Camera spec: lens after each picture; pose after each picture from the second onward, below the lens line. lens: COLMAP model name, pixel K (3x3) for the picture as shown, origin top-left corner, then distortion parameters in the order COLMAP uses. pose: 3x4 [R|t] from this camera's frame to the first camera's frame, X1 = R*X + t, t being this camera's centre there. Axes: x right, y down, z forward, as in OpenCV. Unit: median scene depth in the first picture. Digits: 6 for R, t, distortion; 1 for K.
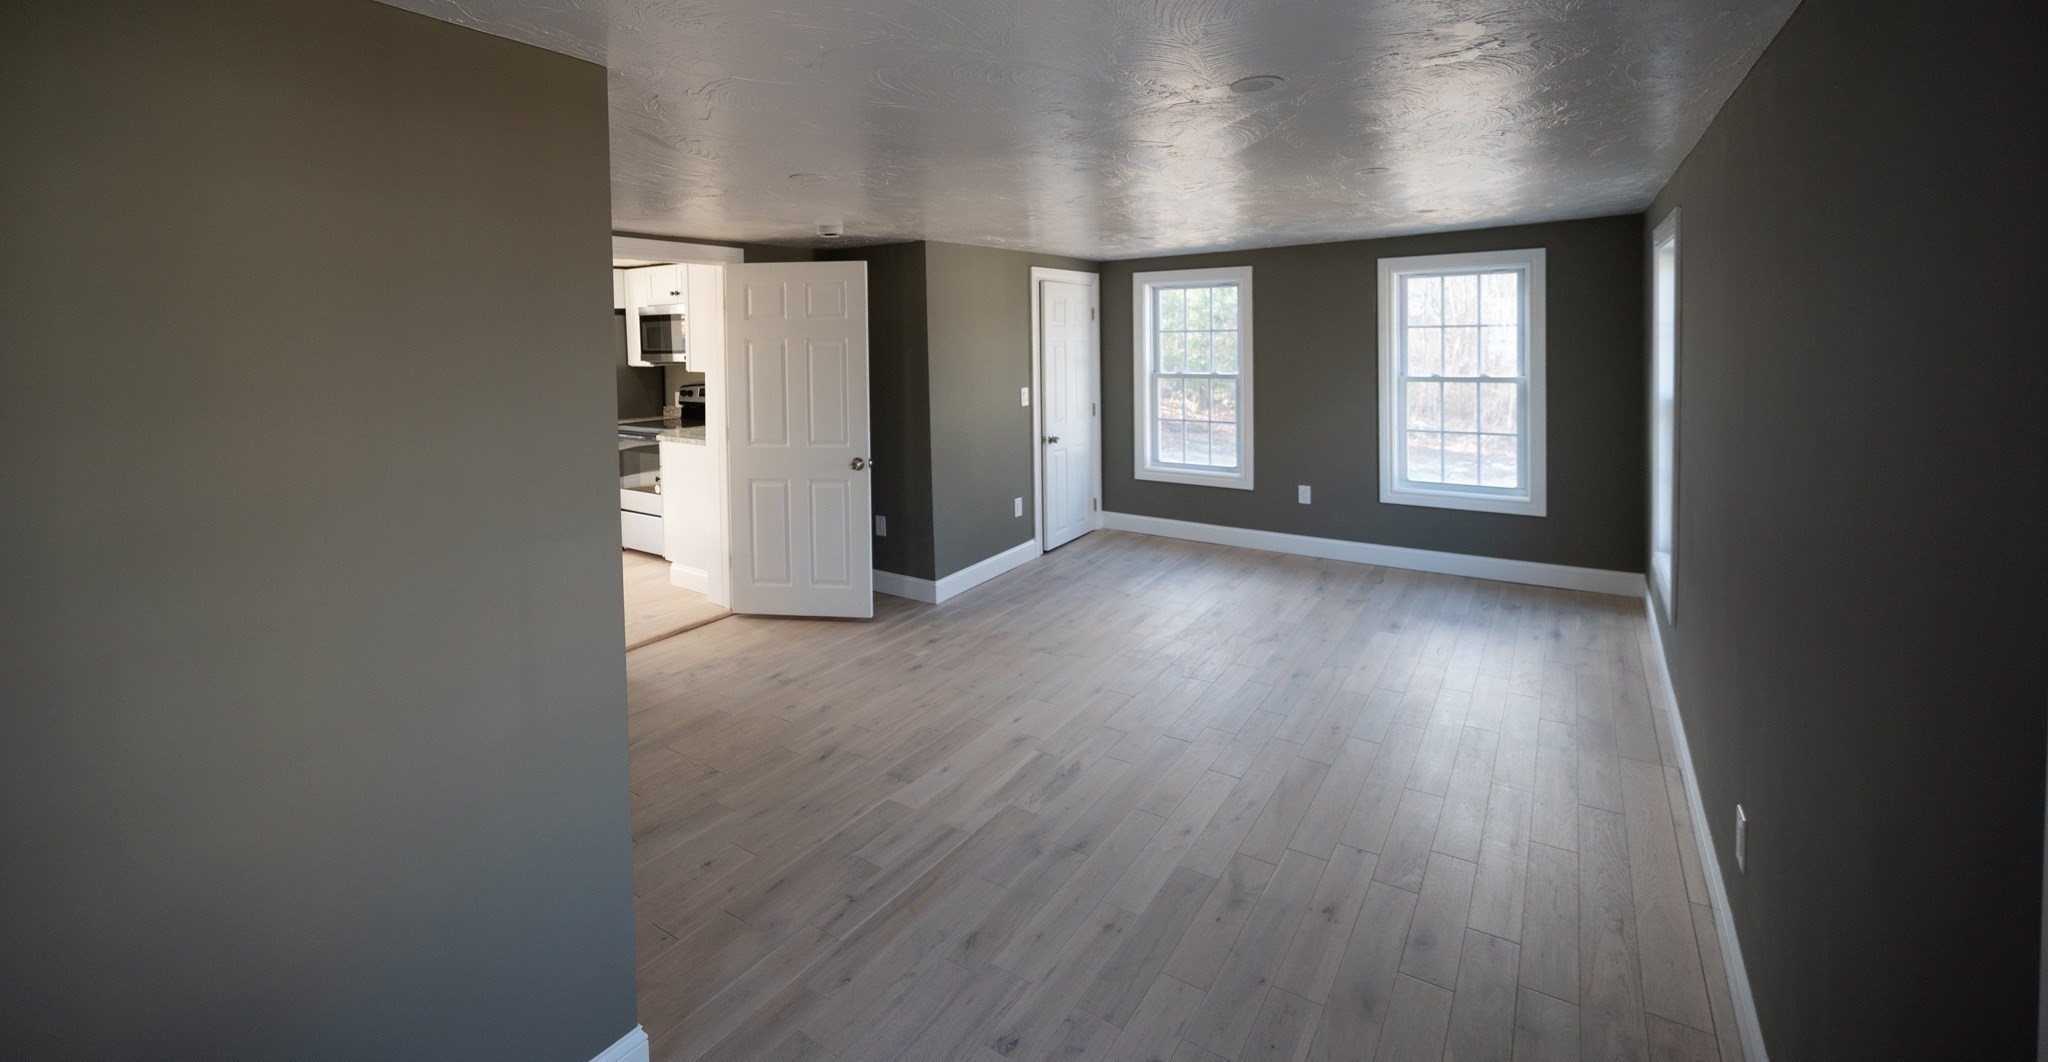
lens RADIAL K [[800.2, 0, 1024.0], [0, 800.2, 531.0], [0, 0, 1]] dist [0.000321, 0.000003]
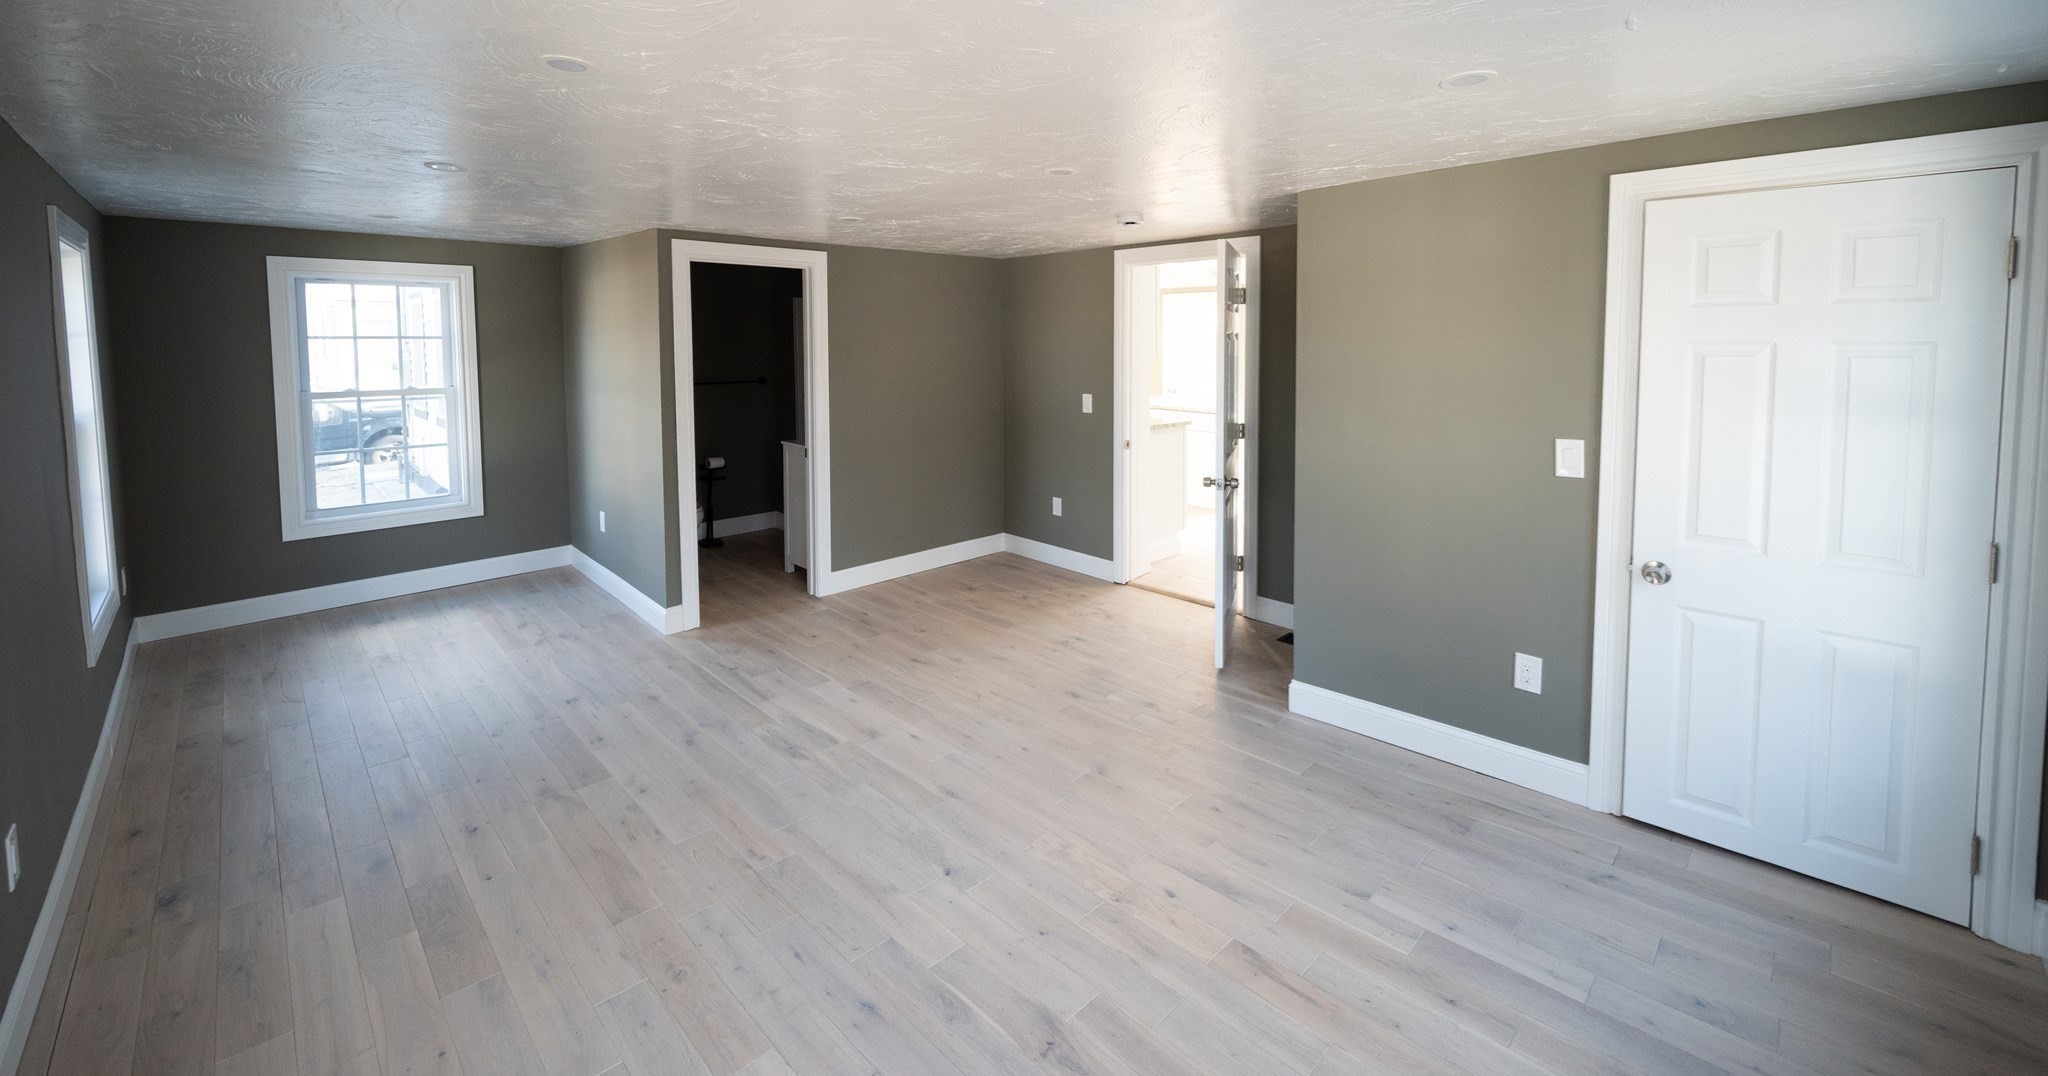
lens RADIAL K [[769.3, 0, 1026.8], [0, 769.3, 496.8], [0, 0, 1]] dist [-0.000651, -0.000020]
pose [[-0.196329, 0.209966, -0.957794, 0.935352], [-0.221247, 0.942128, 0.251883, -0.351617], [0.955251, 0.261361, -0.138513, 1.408289]]
